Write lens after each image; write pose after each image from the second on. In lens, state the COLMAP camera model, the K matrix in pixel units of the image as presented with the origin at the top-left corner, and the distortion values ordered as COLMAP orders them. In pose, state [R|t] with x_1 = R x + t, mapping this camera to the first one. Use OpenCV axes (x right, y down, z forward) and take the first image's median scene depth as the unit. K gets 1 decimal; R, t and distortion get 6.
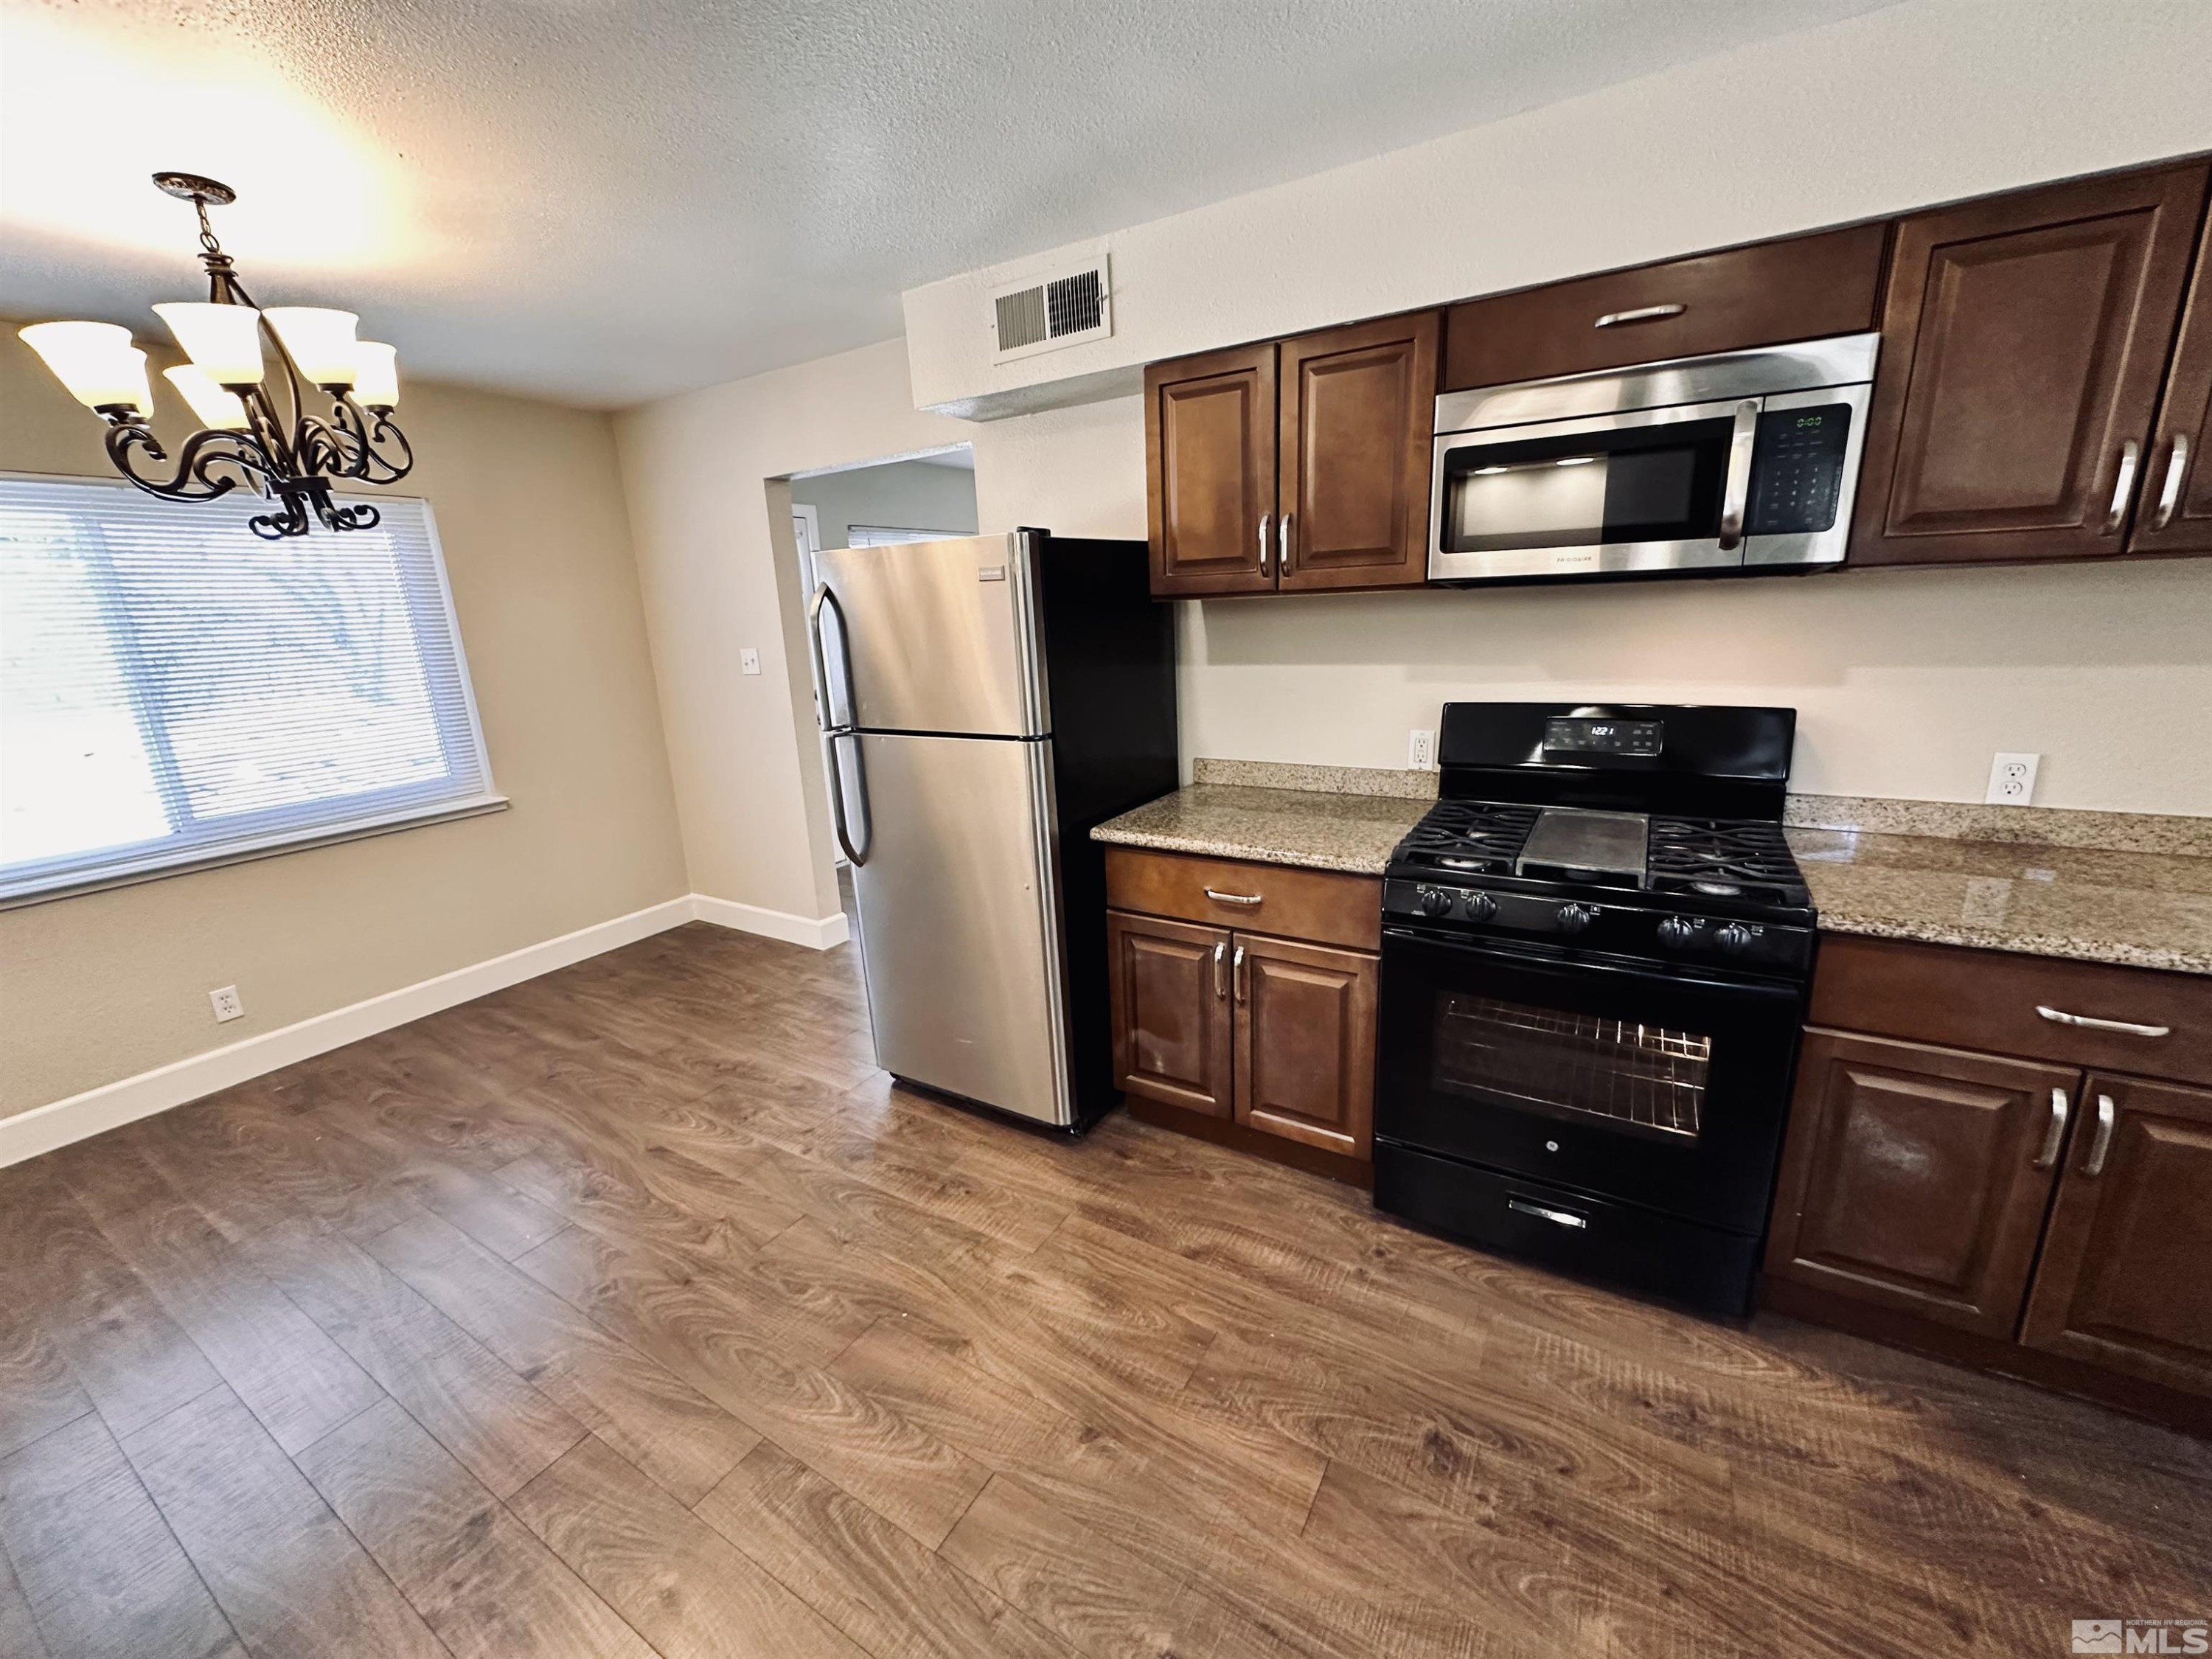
lens RADIAL K [[881.0, 0, 1109.2], [0, 881.0, 828.7], [0, 0, 1]] dist [-0.002696, 0.000100]
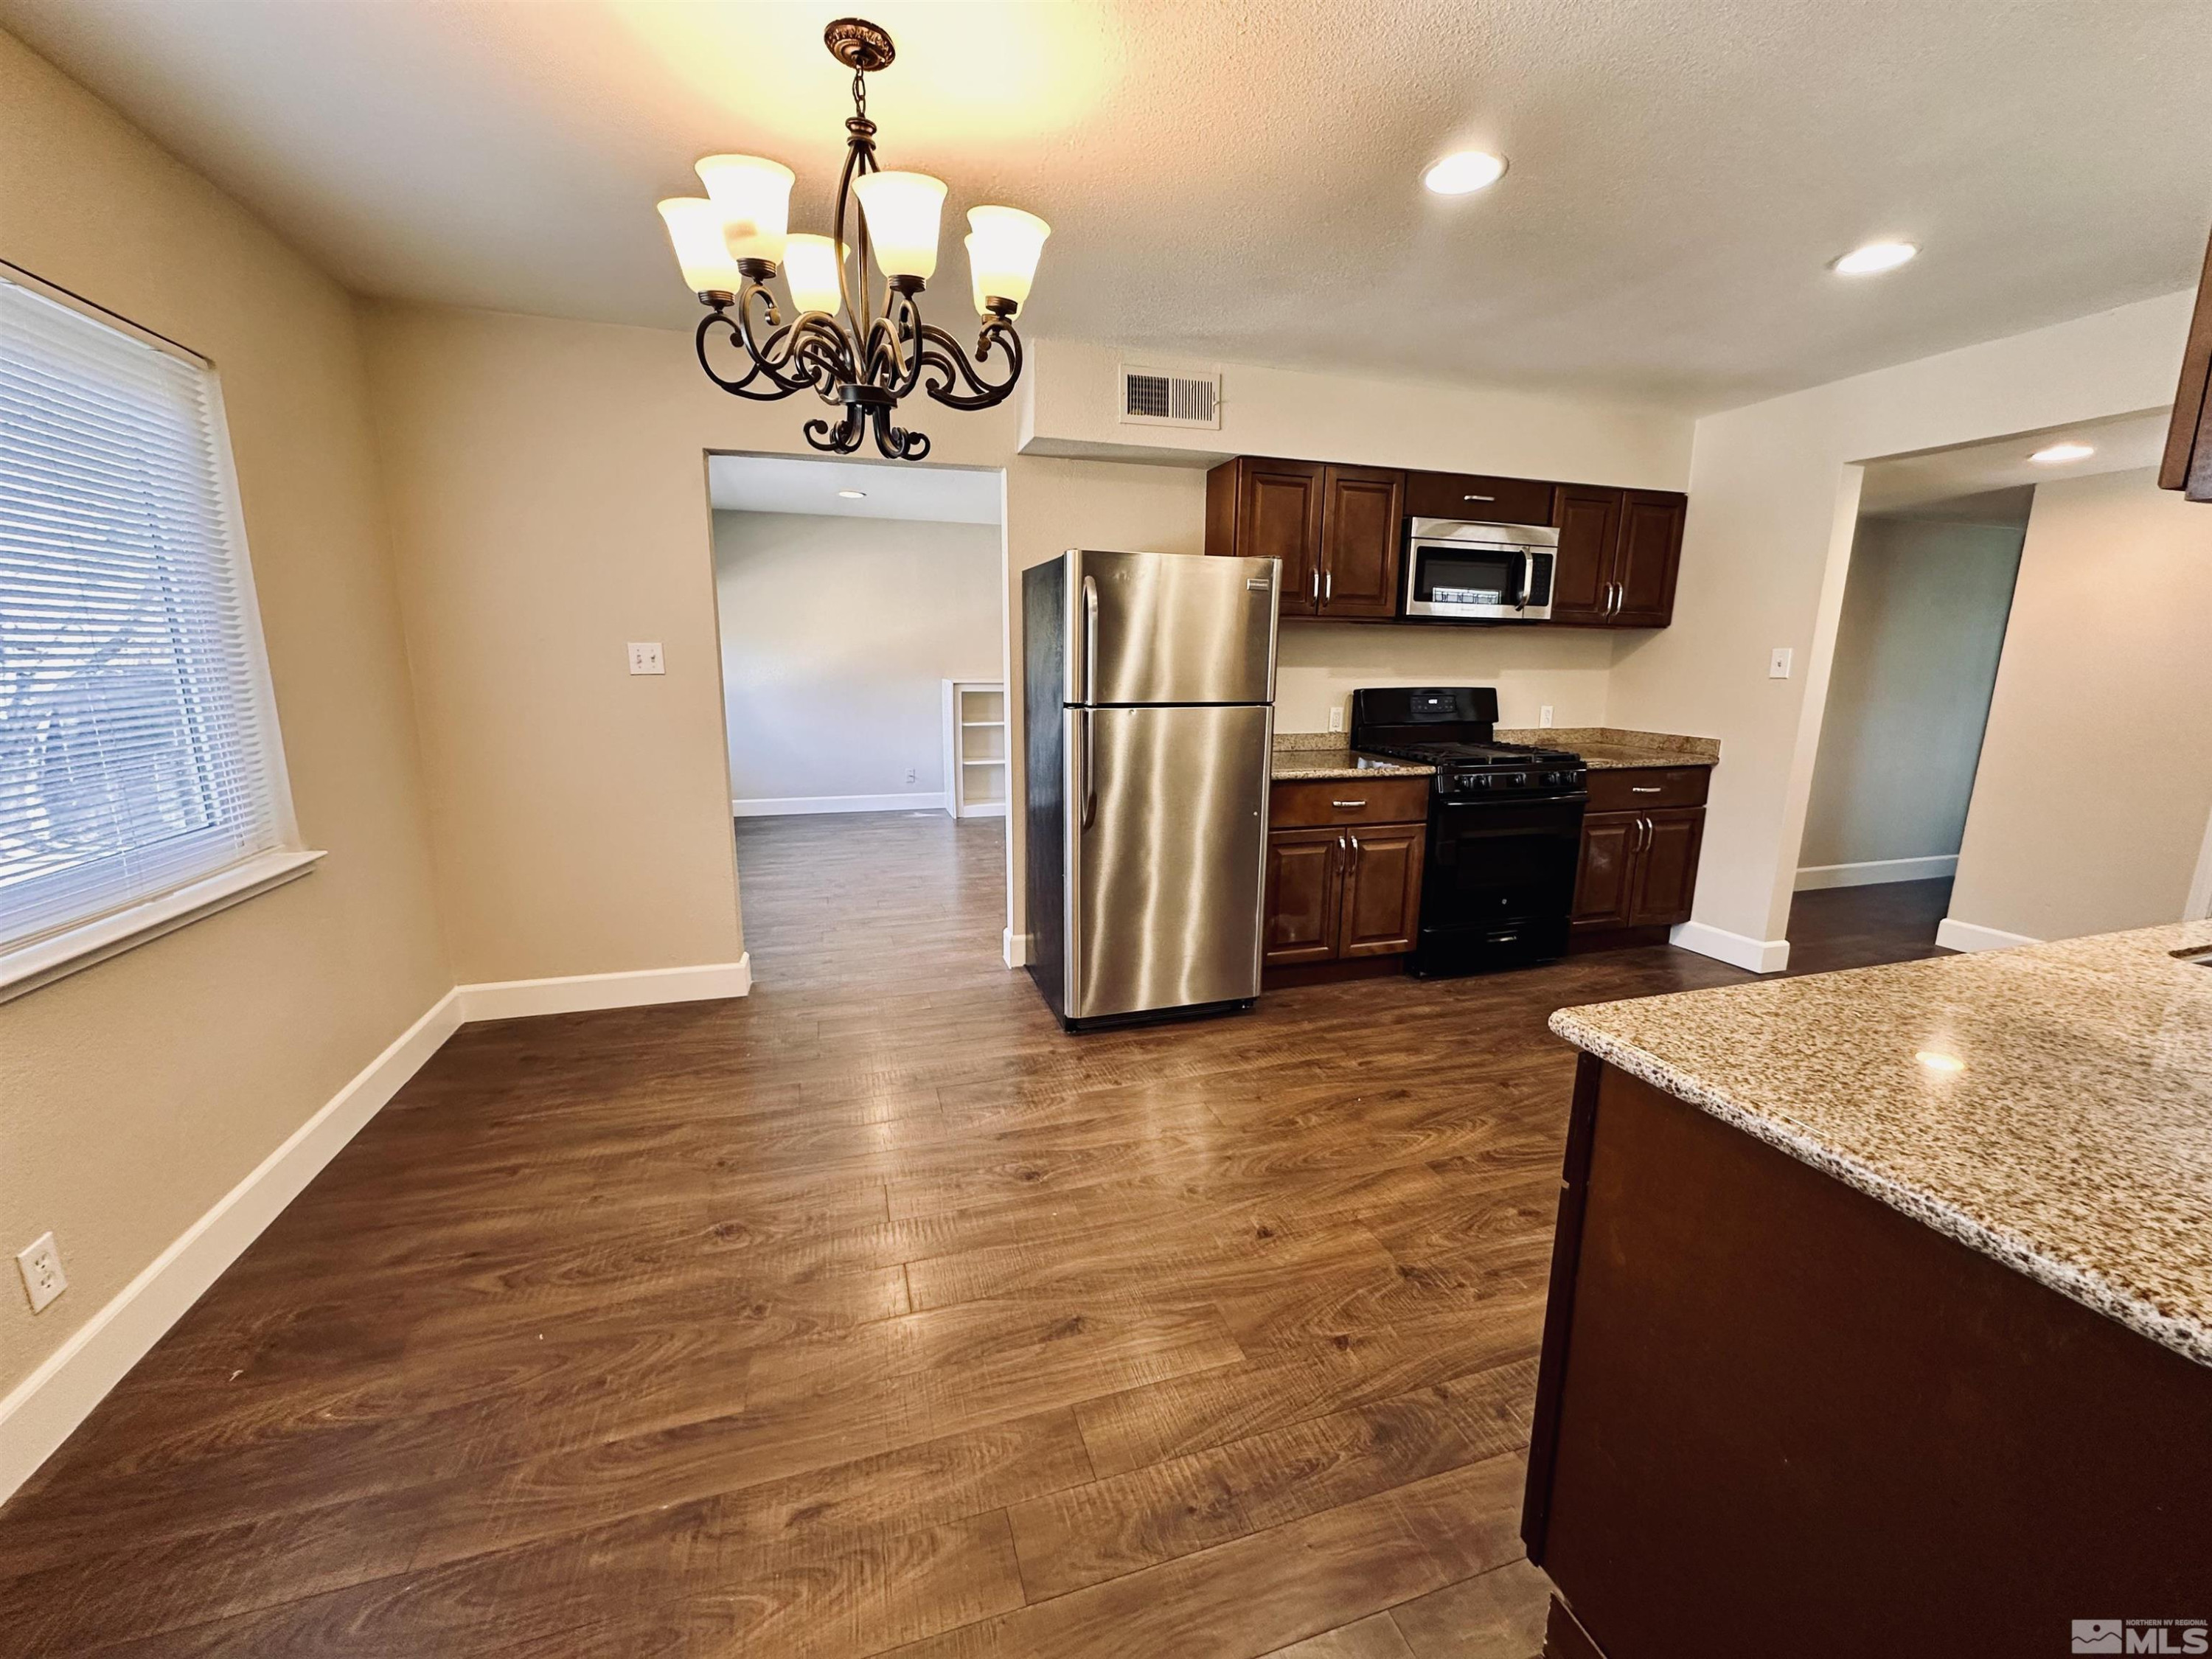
lens RADIAL K [[881.0, 0, 1109.2], [0, 881.0, 828.7], [0, 0, 1]] dist [-0.002696, 0.000100]
pose [[0.656912, -0.096761, 0.747733, -1.448194], [0.151027, 0.988518, -0.004763, 0.069065], [-0.738687, 0.116057, 0.663983, 0.300609]]
